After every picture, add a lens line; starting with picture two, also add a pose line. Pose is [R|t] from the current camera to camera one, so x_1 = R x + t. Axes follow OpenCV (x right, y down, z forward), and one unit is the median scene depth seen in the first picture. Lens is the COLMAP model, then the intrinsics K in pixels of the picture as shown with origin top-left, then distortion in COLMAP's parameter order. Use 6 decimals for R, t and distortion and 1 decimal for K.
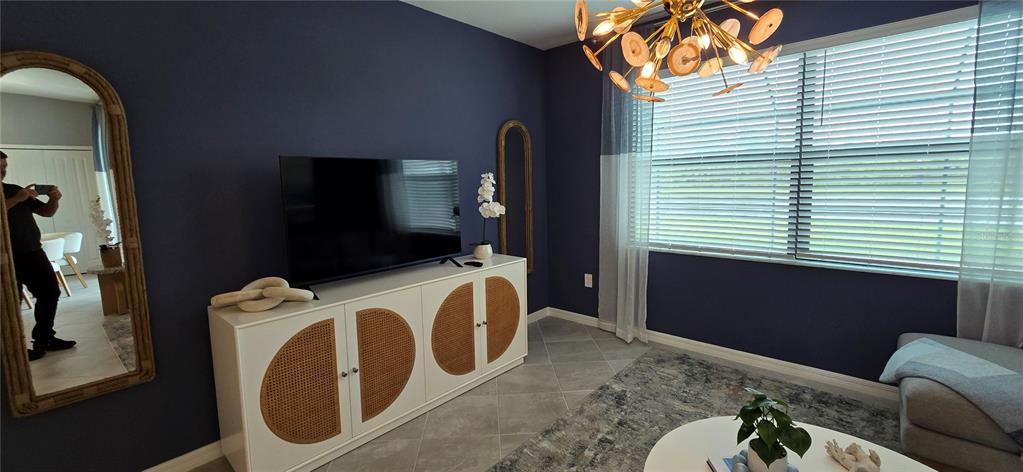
lens RADIAL K [[420.5, 0, 509.2], [0, 420.5, 224.9], [0, 0, 1]] dist [-0.003017, 0.000790]
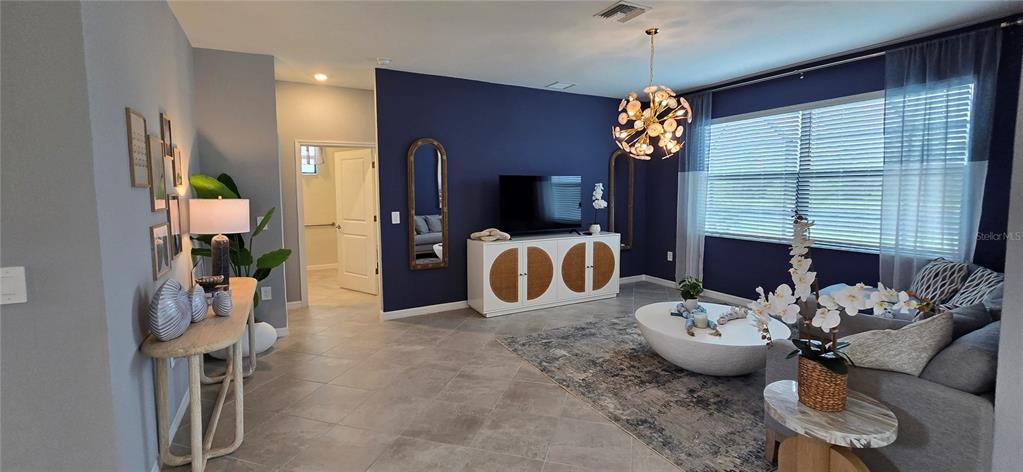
lens RADIAL K [[420.5, 0, 519.1], [0, 420.5, 221.9], [0, 0, 1]] dist [-0.003017, 0.000790]
pose [[0.948876, 0.043812, -0.312595, 0.200893], [-0.050543, 0.998631, -0.013458, 0.083167], [0.311578, 0.028570, 0.949791, -0.810765]]
